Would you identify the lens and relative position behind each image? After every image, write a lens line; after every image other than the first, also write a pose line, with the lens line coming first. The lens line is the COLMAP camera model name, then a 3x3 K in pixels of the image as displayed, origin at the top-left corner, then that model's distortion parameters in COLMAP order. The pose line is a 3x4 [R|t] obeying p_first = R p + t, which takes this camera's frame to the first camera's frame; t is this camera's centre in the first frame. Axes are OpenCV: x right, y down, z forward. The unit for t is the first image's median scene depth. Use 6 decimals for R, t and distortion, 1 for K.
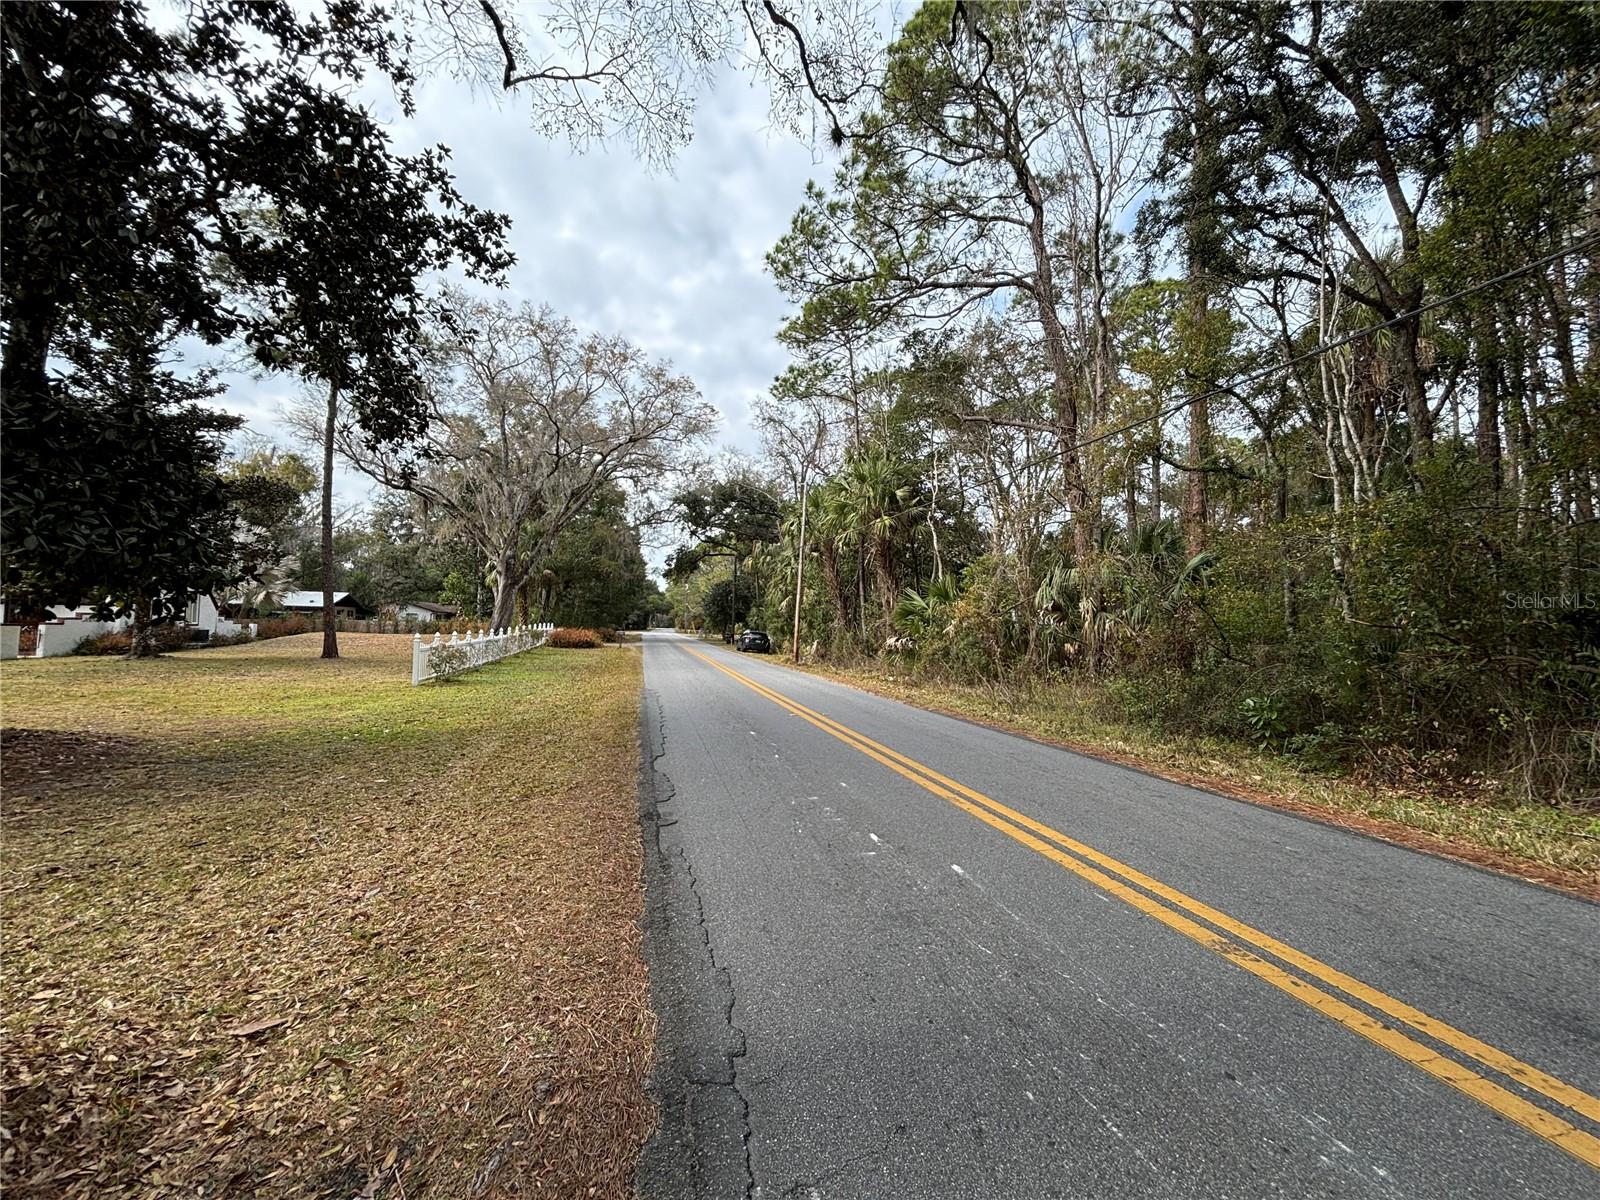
lens RADIAL K [[655.0, 0, 803.2], [0, 655.0, 596.9], [0, 0, 1]] dist [0.015182, -0.001879]
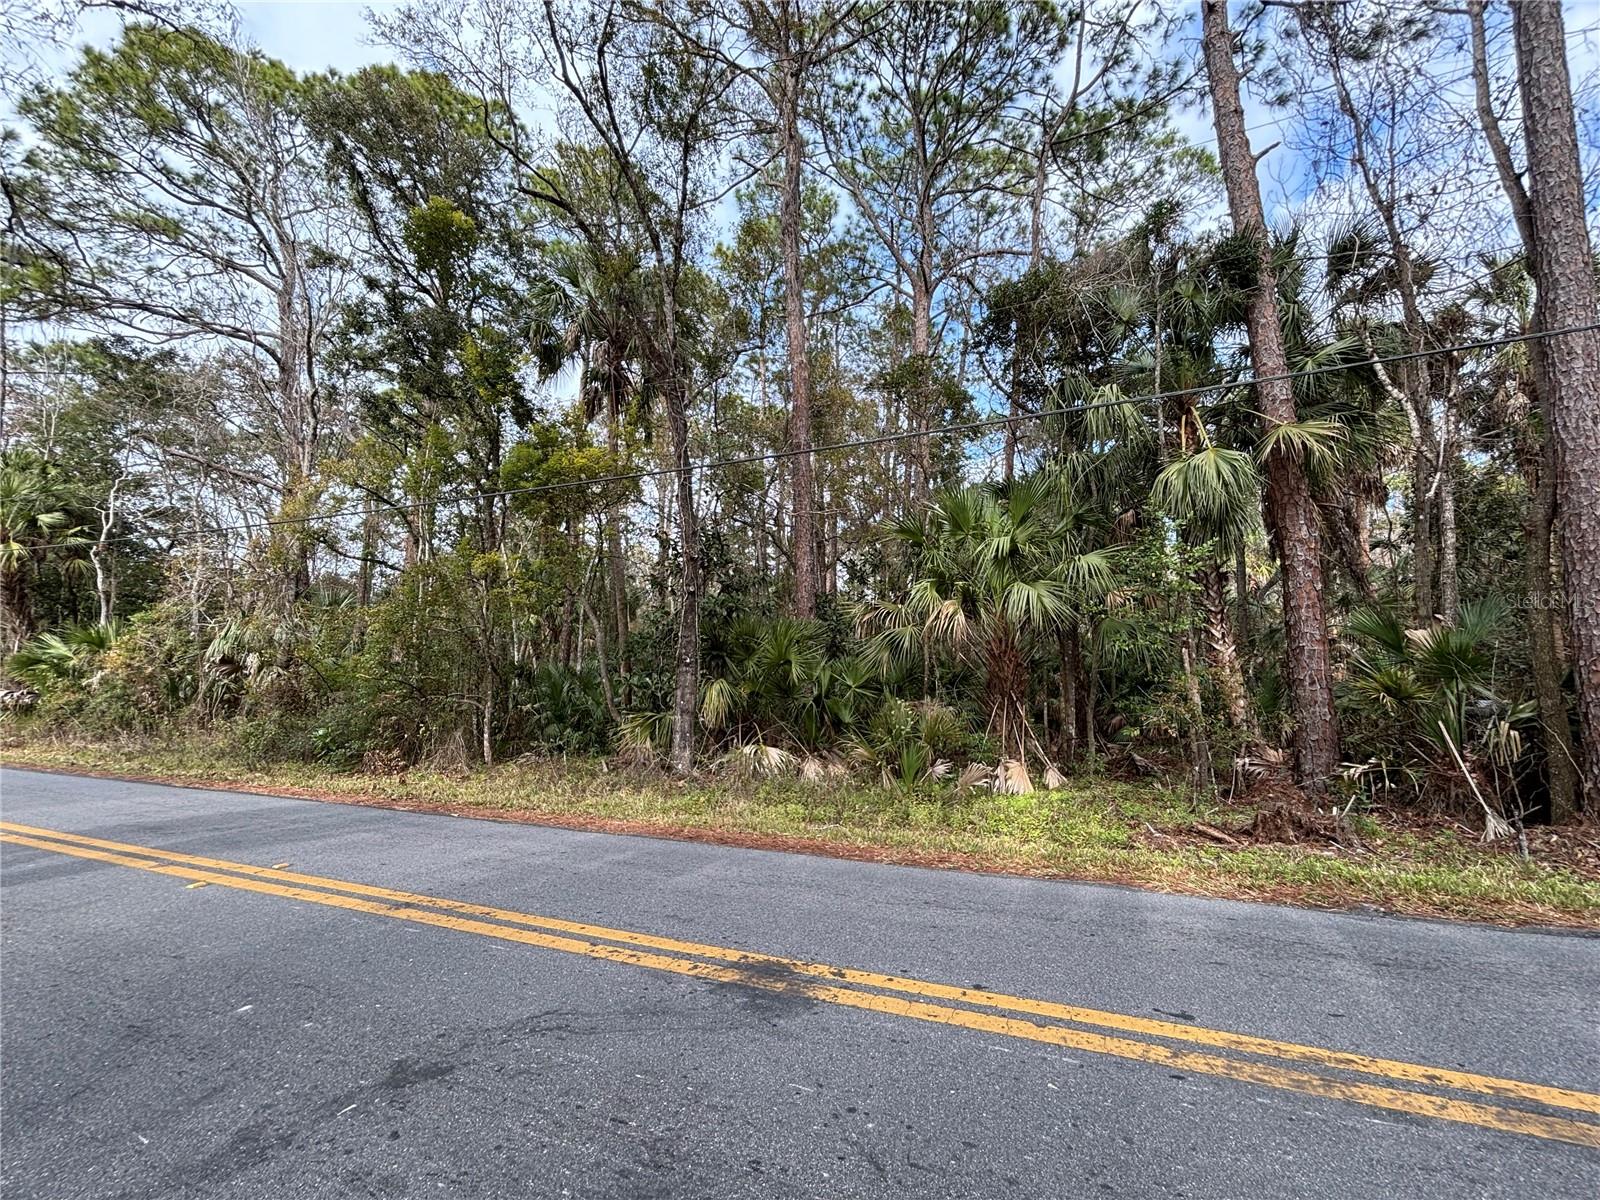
lens RADIAL K [[655.0, 0, 798.3], [0, 655.0, 610.2], [0, 0, 1]] dist [0.015182, -0.001879]
pose [[0.609735, 0.082686, 0.788281, 0.088455], [-0.041659, 0.996512, -0.072306, -0.024137], [-0.791510, 0.011249, 0.611053, -0.364657]]
